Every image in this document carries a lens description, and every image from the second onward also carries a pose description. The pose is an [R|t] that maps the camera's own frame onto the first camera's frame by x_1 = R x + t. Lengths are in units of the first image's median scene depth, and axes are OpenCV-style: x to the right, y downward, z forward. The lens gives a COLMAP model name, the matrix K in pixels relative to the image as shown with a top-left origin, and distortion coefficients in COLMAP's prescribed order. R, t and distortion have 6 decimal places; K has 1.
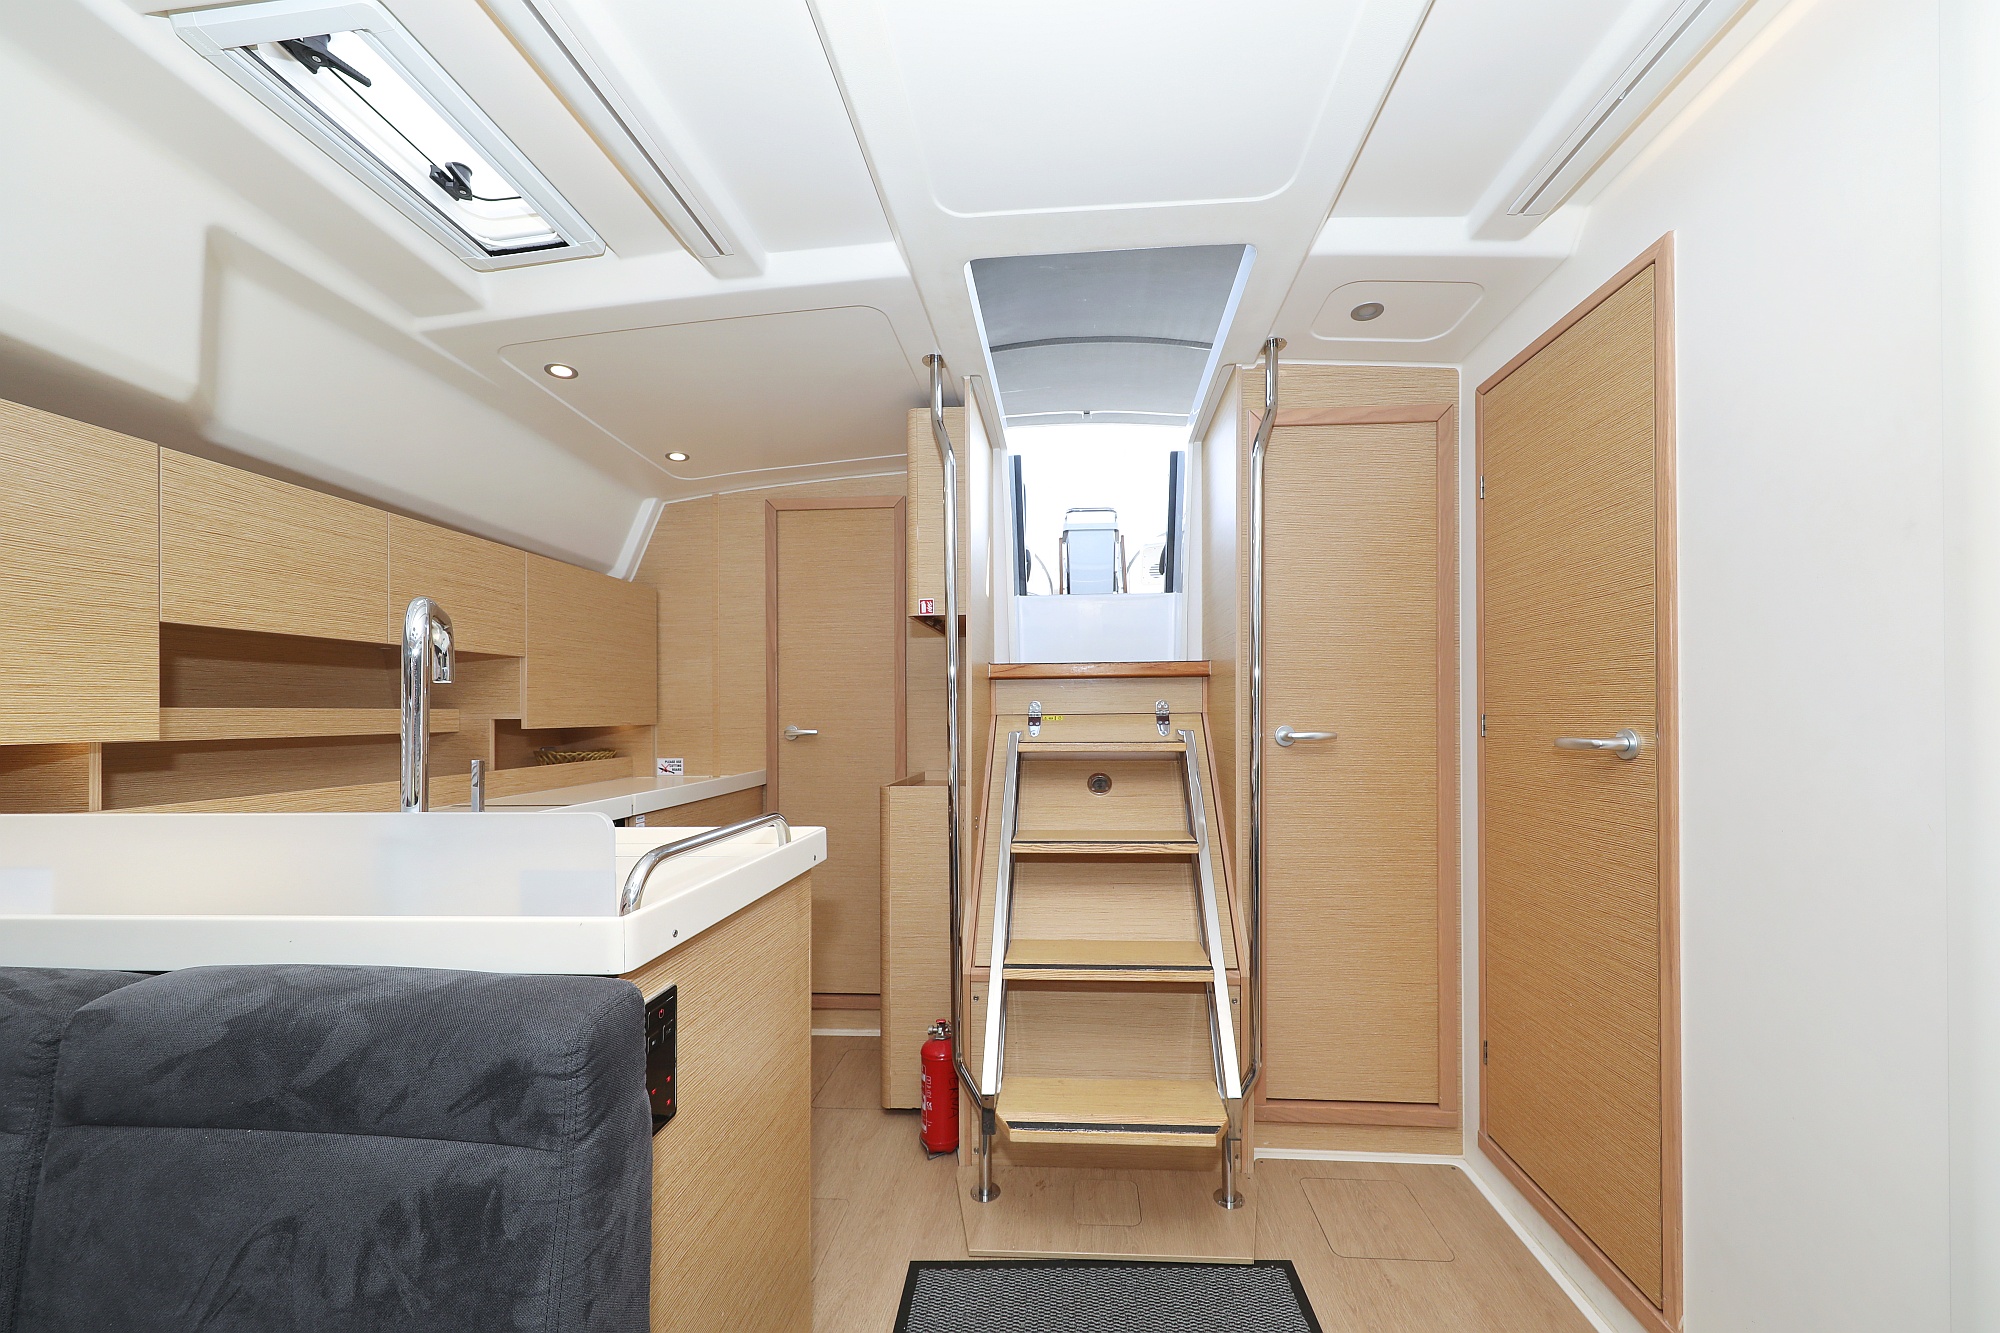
lens RADIAL K [[721.8, 0, 1007.4], [0, 721.8, 728.6], [0, 0, 1]] dist [0.000278, 0.000109]
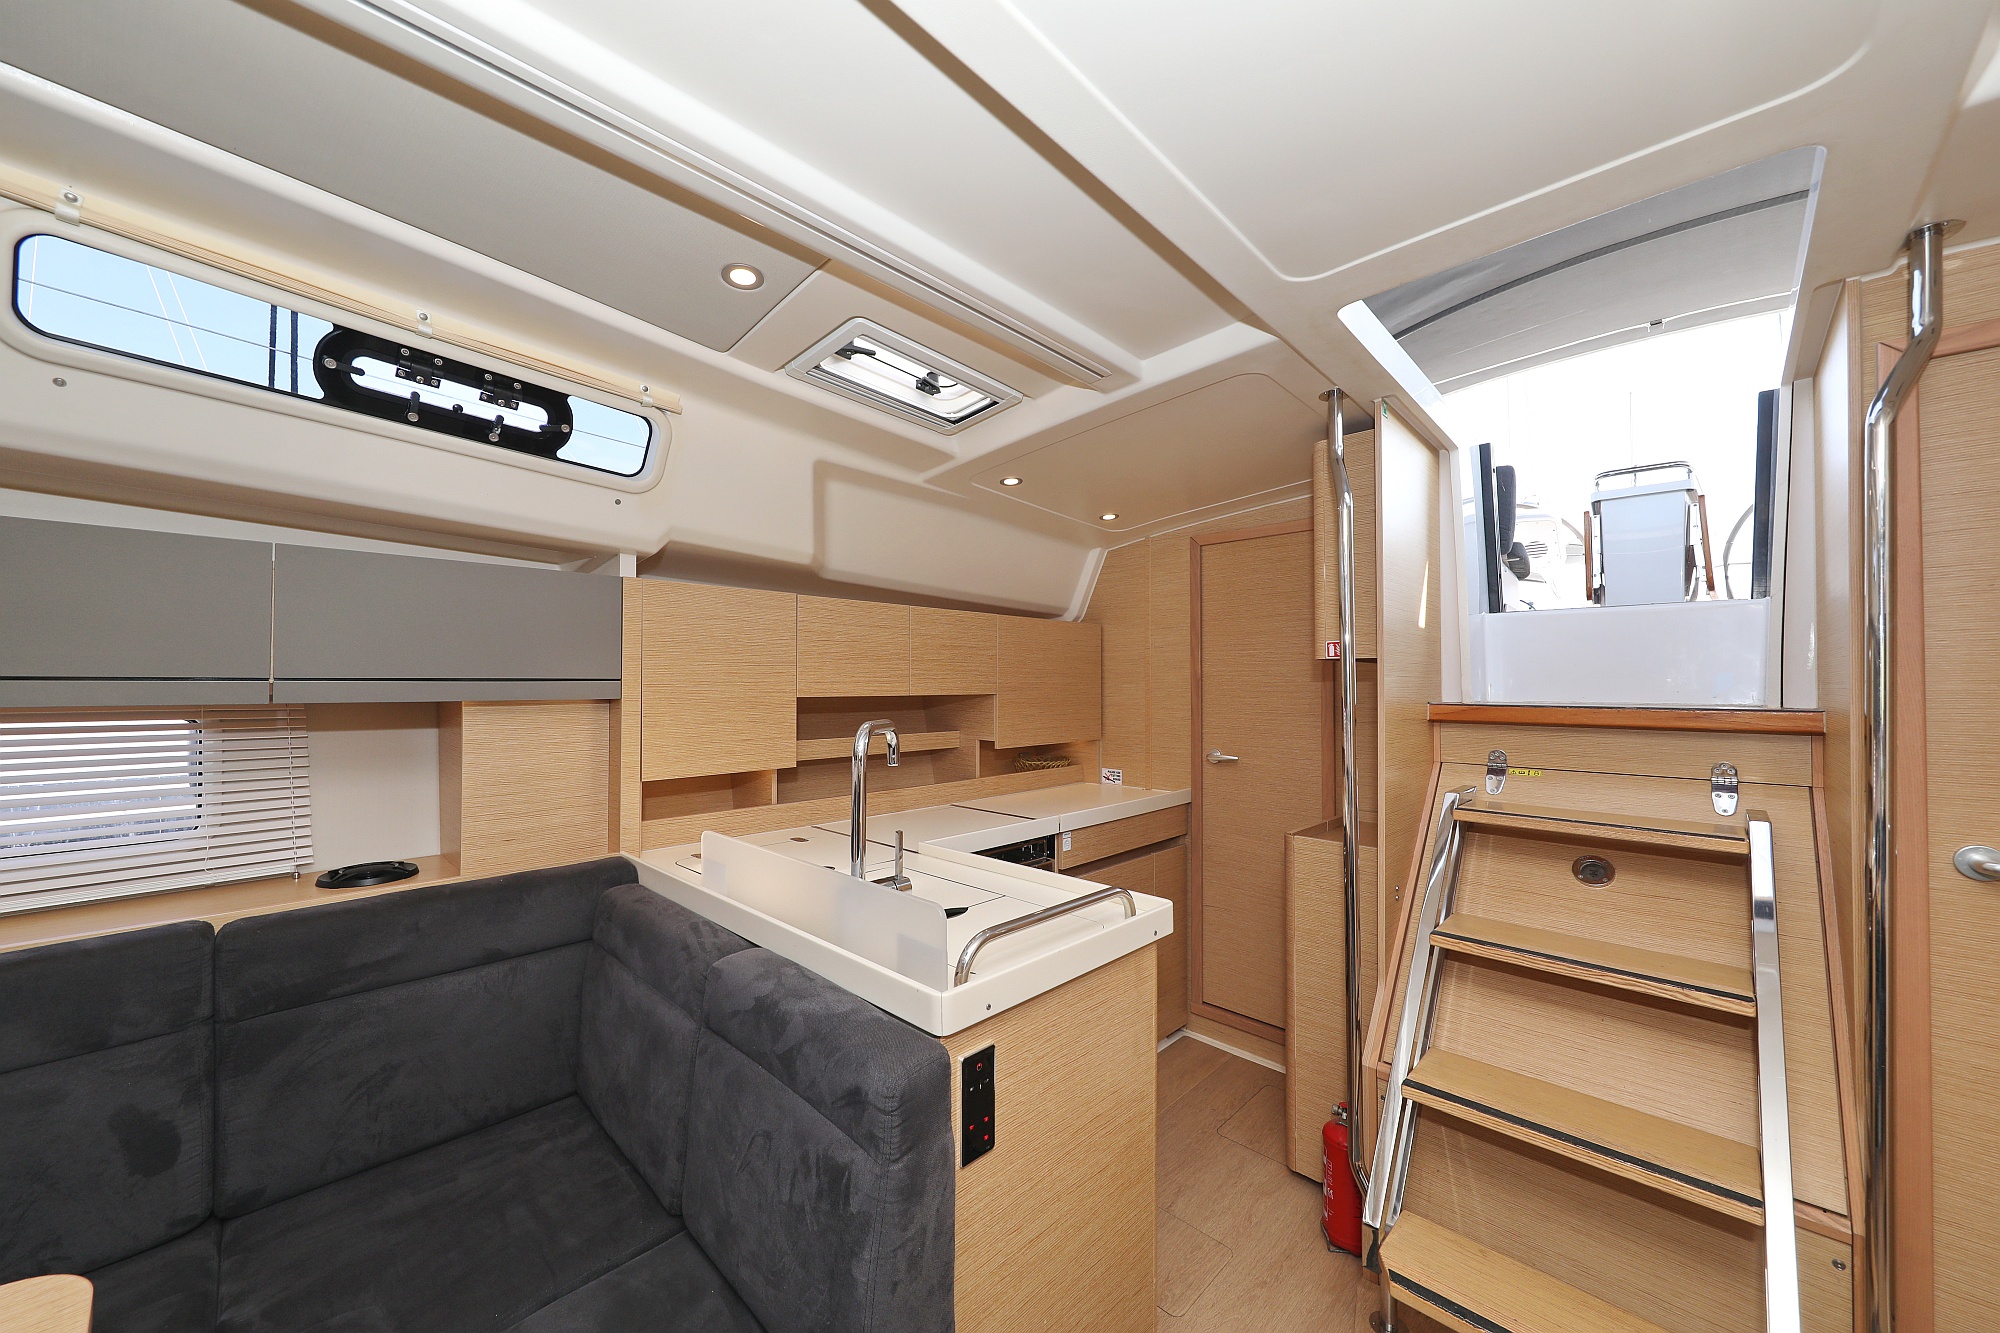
lens RADIAL K [[716.8, 0, 1000.0], [0, 716.8, 666.5], [0, 0, 1]] dist [-0.000612, -0.000110]
pose [[0.757738, 0.014582, -0.652396, 0.178521], [-0.020223, 0.999795, -0.001141, -0.152840], [0.652246, 0.014058, 0.757877, 0.032772]]
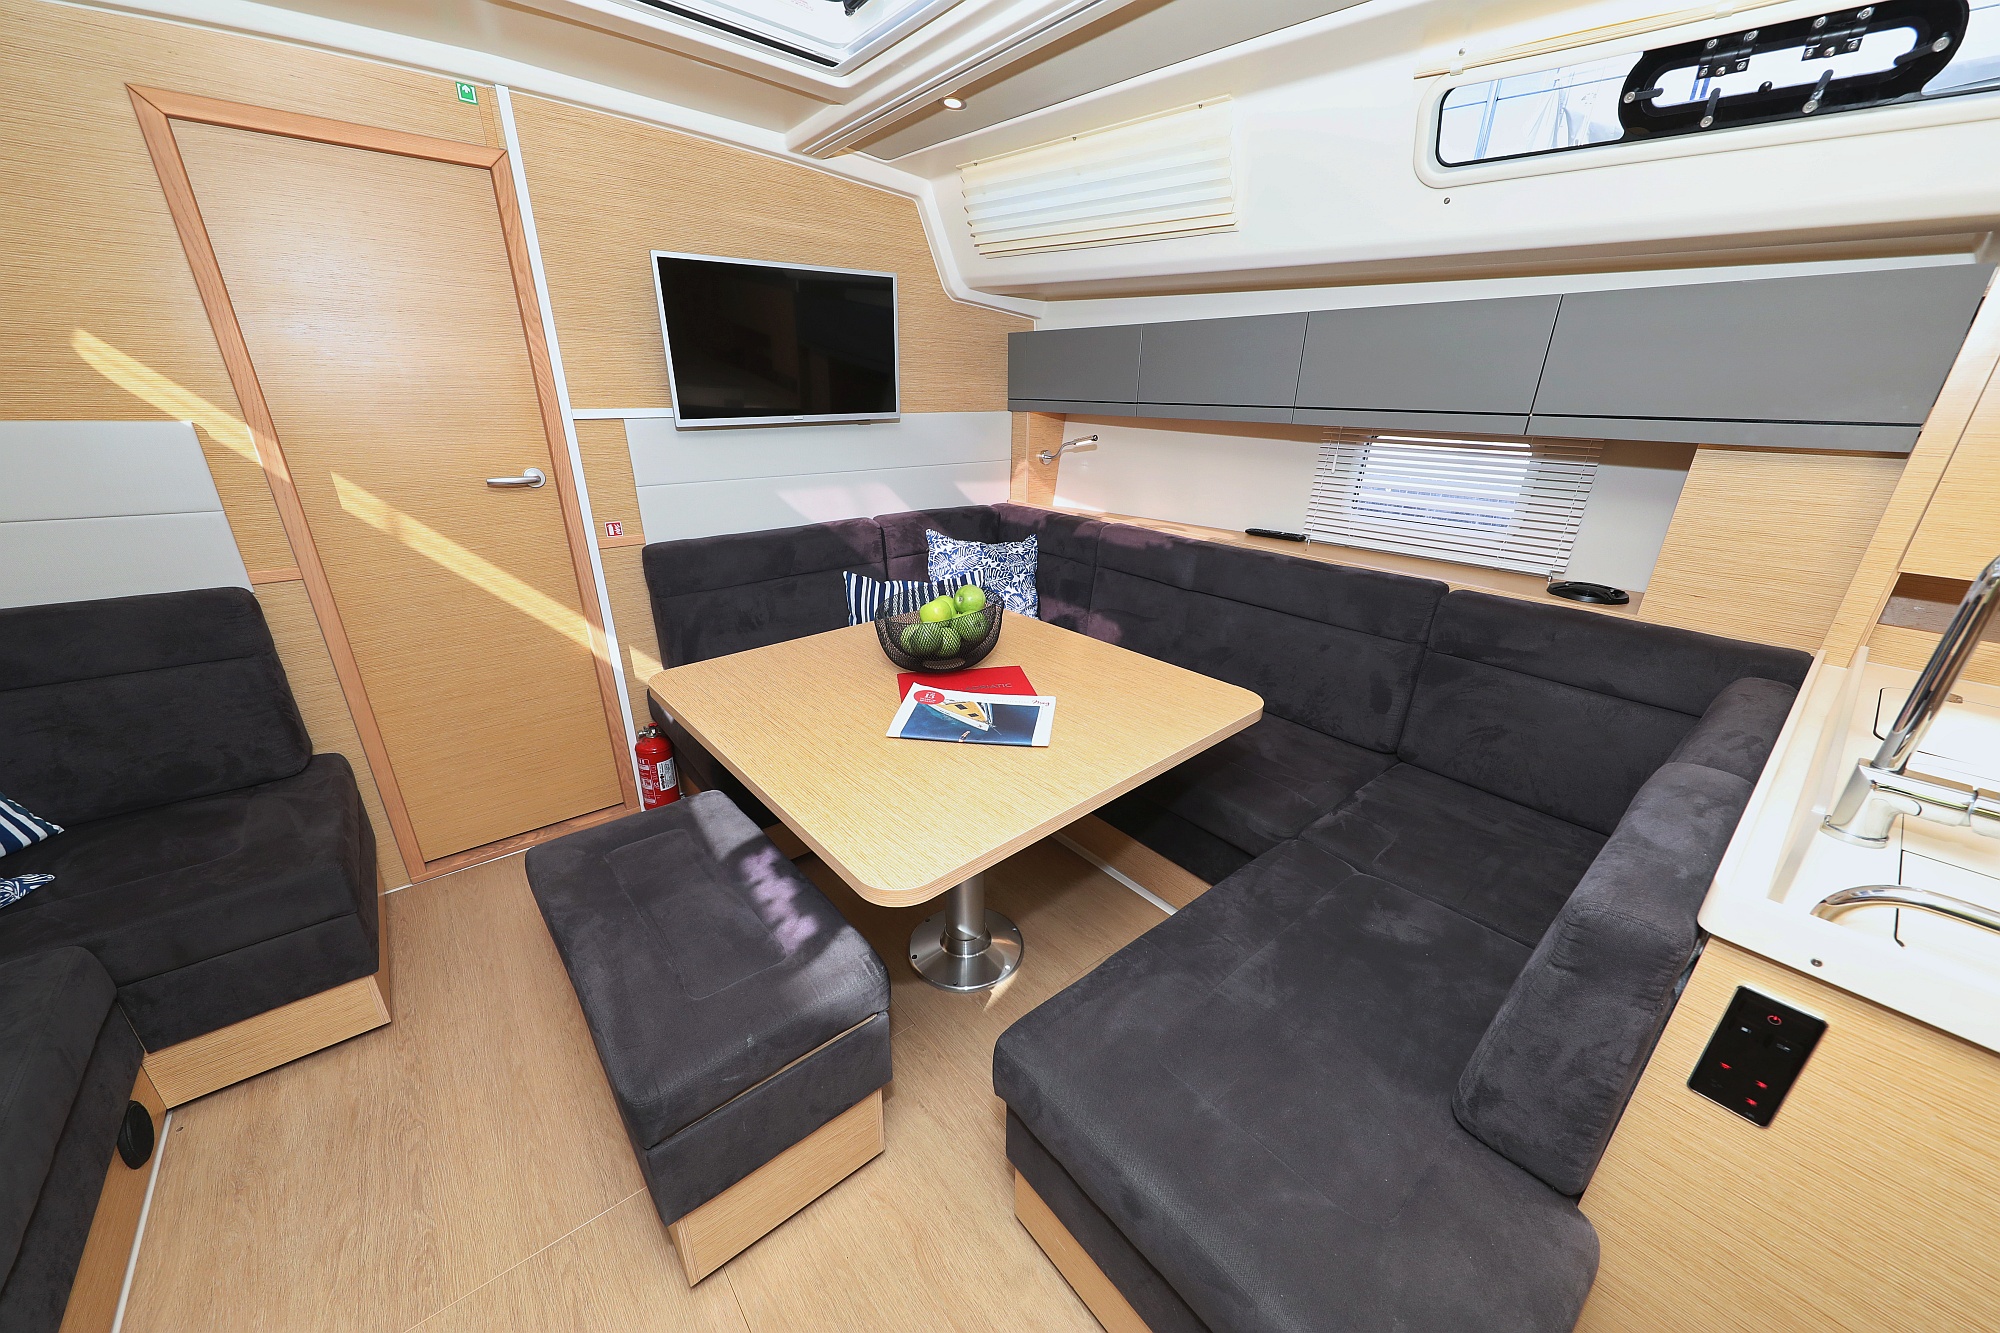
lens RADIAL K [[716.8, 0, 1000.0], [0, 716.8, 666.5], [0, 0, 1]] dist [-0.000612, -0.000110]
pose [[-0.725837, 0.263223, -0.635511, 0.341864], [0.009435, 0.927610, 0.373431, -0.181224], [0.687802, 0.265054, -0.675777, 0.413896]]
